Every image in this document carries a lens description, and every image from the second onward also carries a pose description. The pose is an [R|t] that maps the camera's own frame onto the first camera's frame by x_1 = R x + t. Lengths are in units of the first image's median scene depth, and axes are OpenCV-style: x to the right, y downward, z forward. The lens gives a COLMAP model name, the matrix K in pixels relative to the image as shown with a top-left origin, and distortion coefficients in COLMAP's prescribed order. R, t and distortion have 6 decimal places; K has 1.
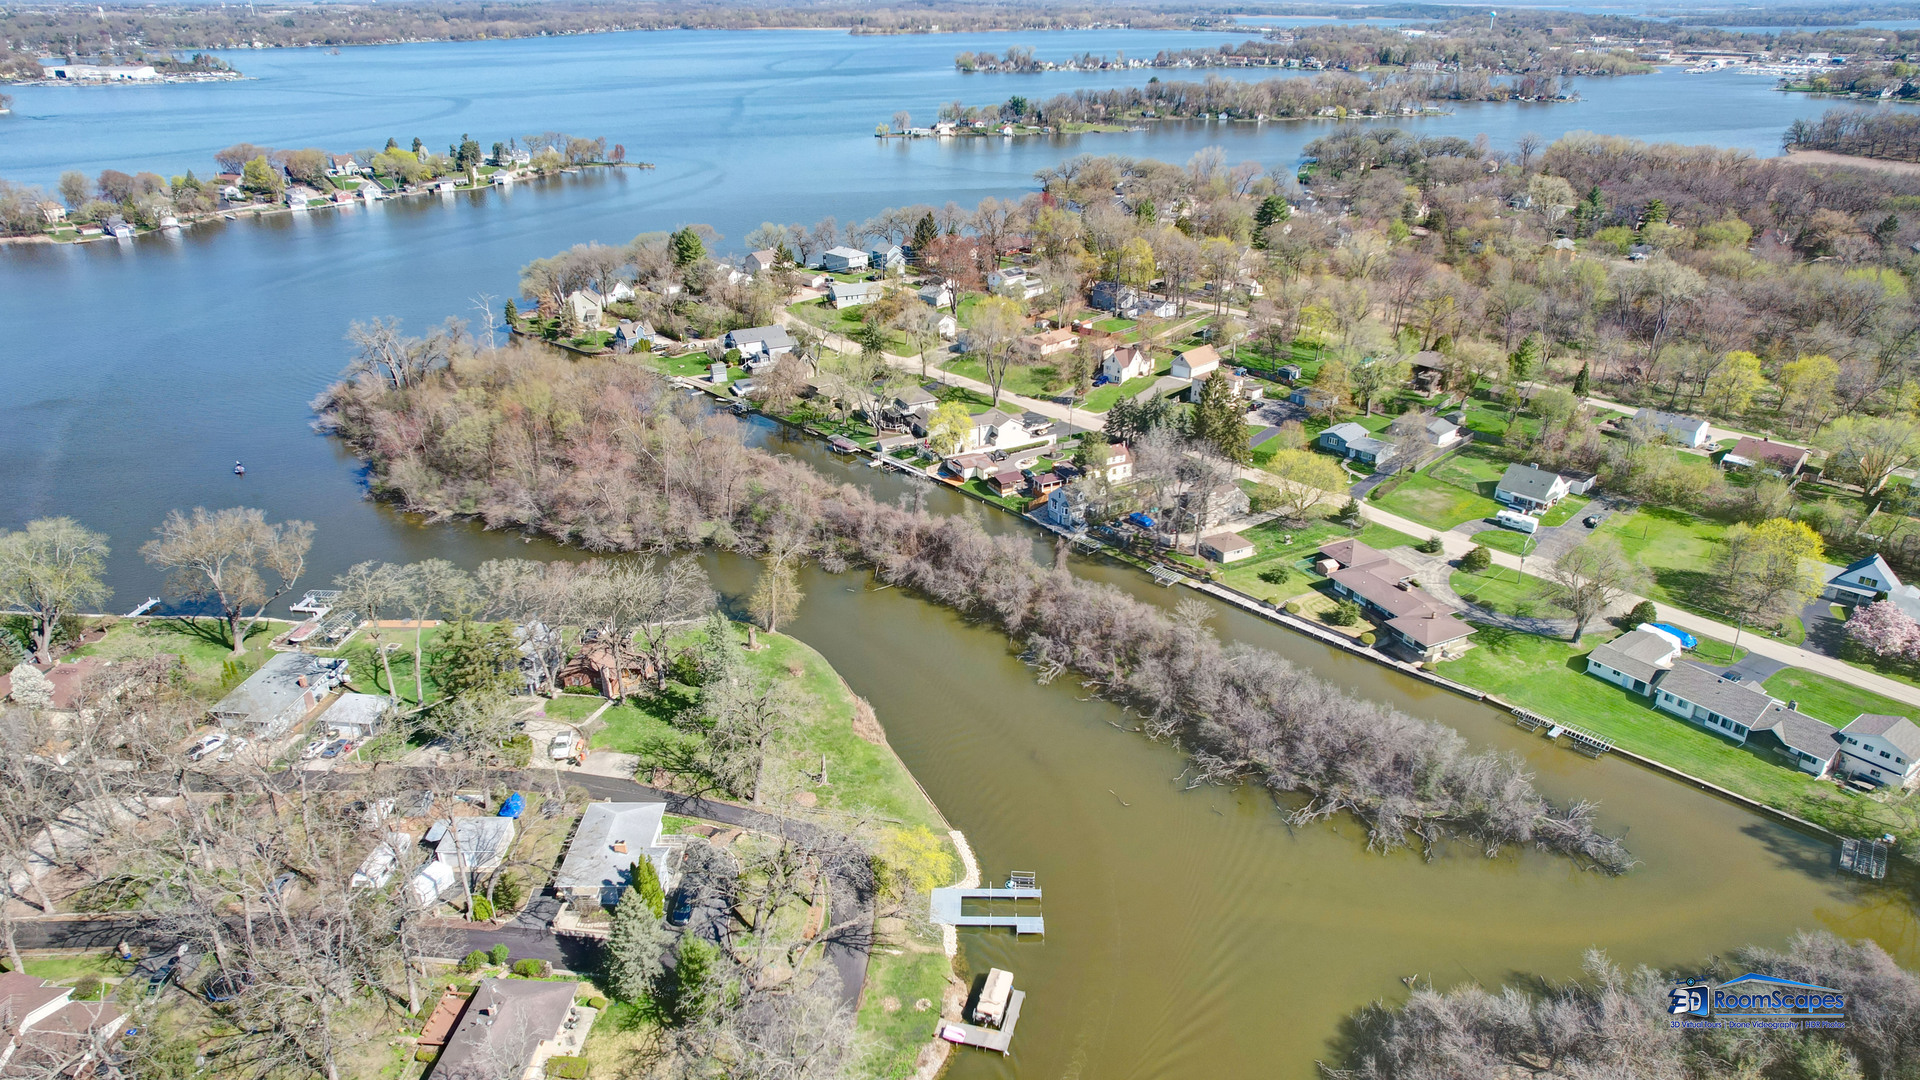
lens RADIAL K [[1201.8, 0, 969.8], [0, 1201.8, 533.6], [0, 0, 1]] dist [-0.079534, 0.068624]
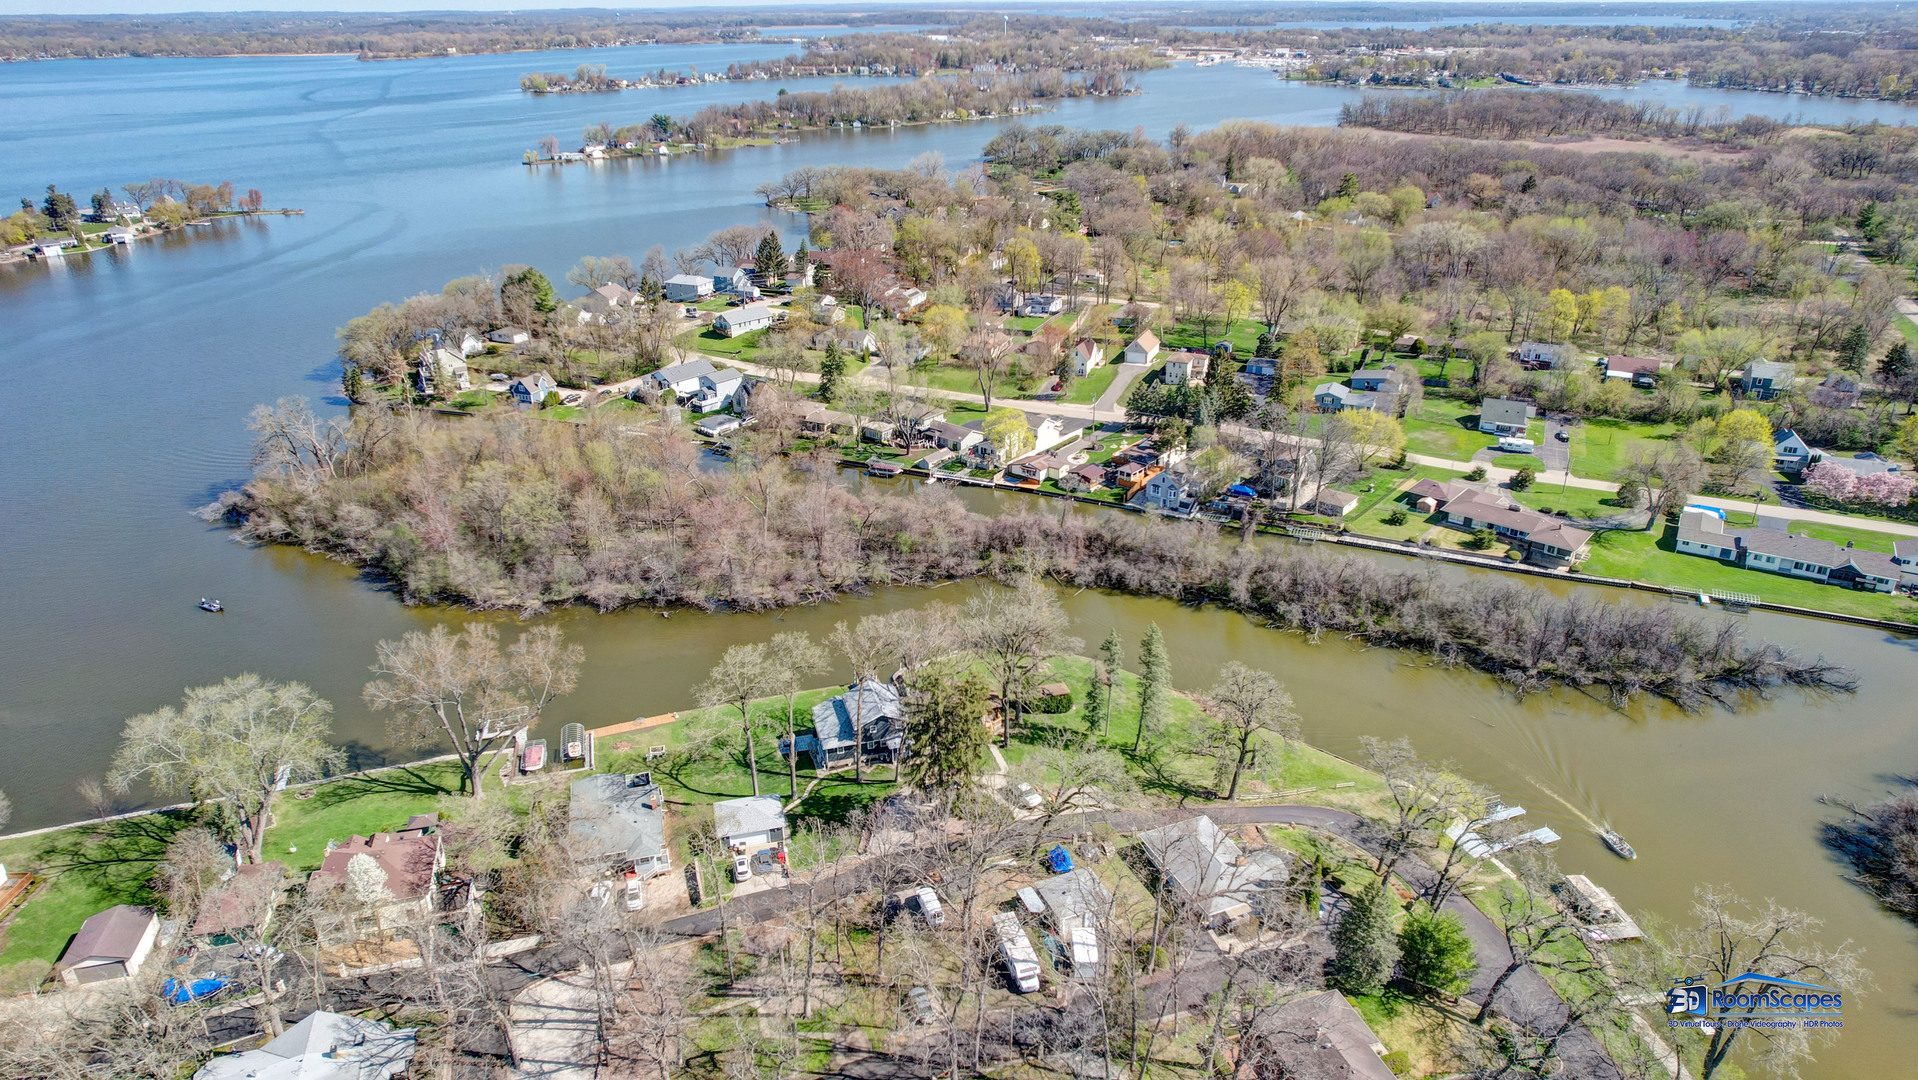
lens RADIAL K [[1200.5, 0, 968.8], [0, 1200.5, 533.6], [0, 0, 1]] dist [-0.079534, 0.068624]
pose [[0.928684, -0.159092, 0.335015, -0.138986], [0.162044, 0.986594, 0.019316, -0.010564], [-0.333597, 0.036349, 0.942015, 0.023421]]
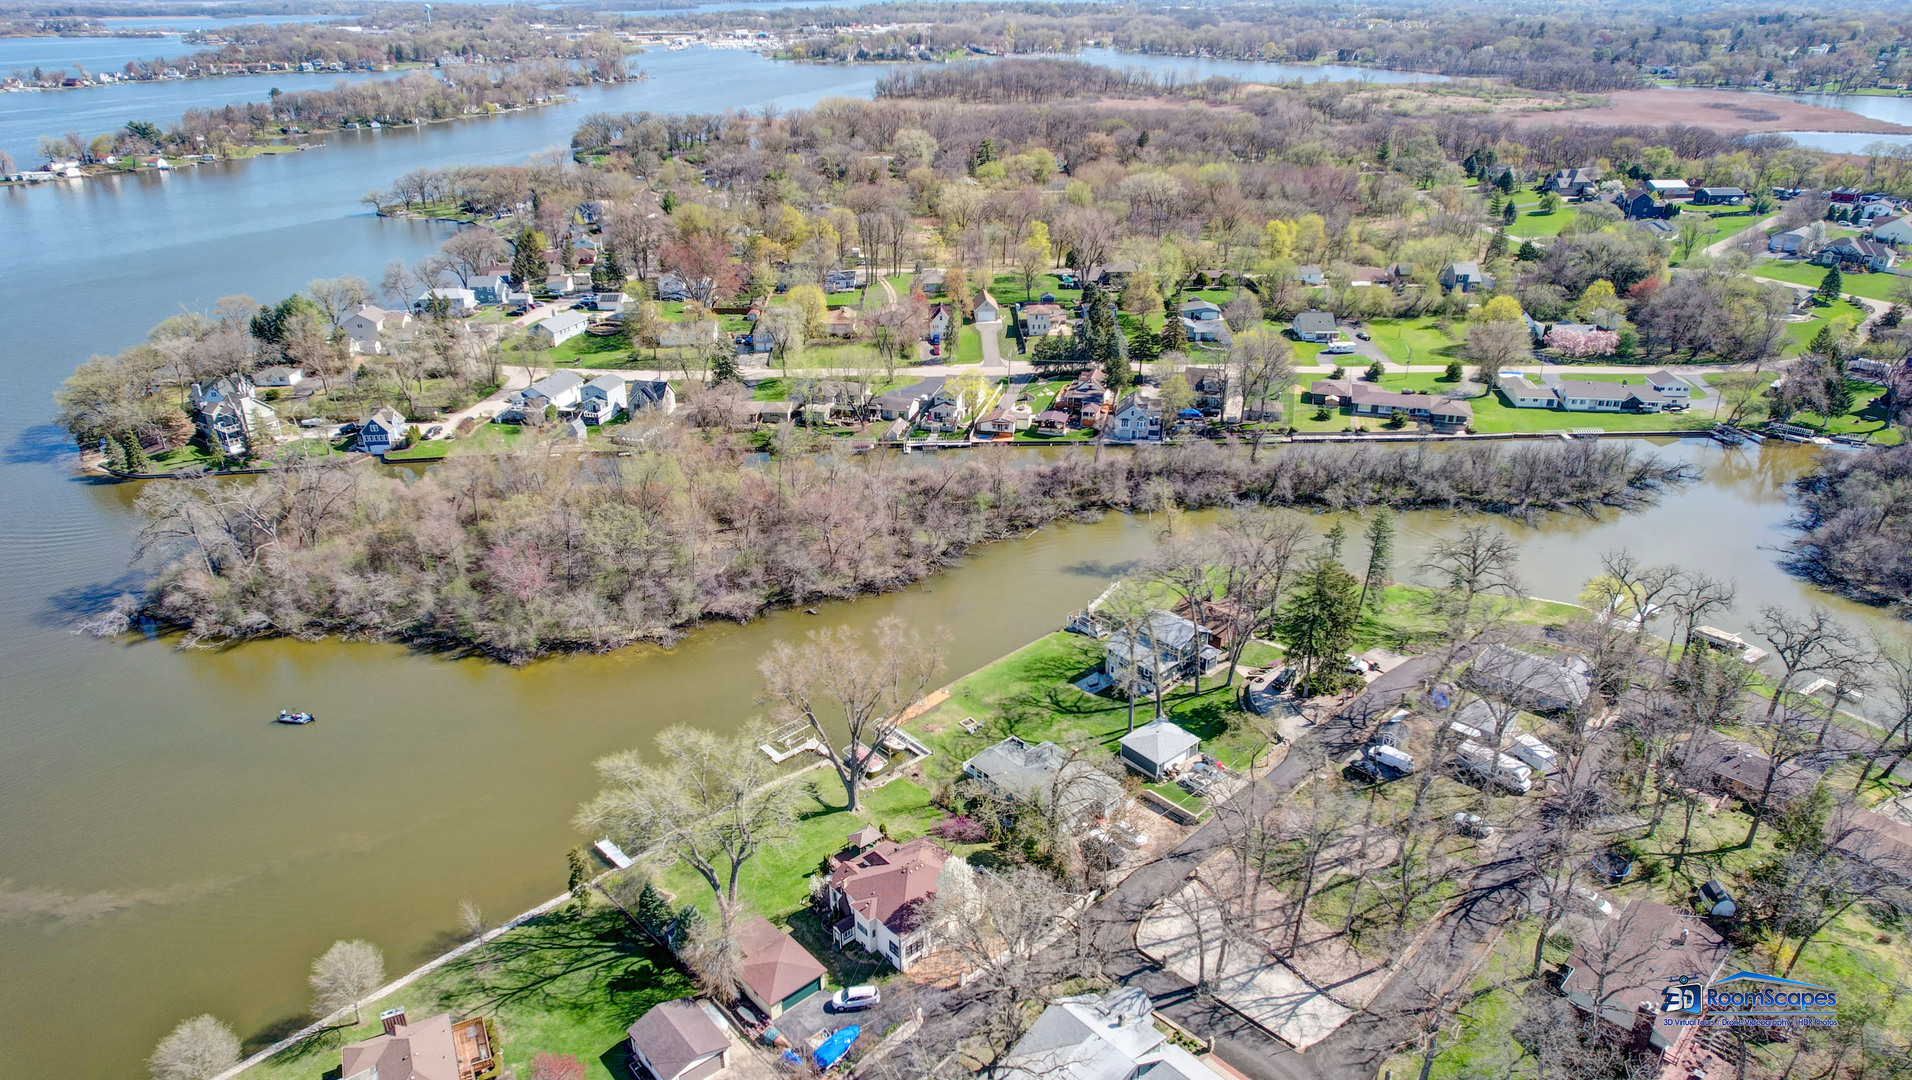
lens RADIAL K [[1196.8, 0, 965.8], [0, 1196.8, 533.6], [0, 0, 1]] dist [-0.079534, 0.068624]
pose [[0.676952, -0.316094, 0.664696, -0.263578], [0.311578, 0.941247, 0.130283, -0.038630], [-0.666825, 0.118909, 0.735666, 0.086909]]
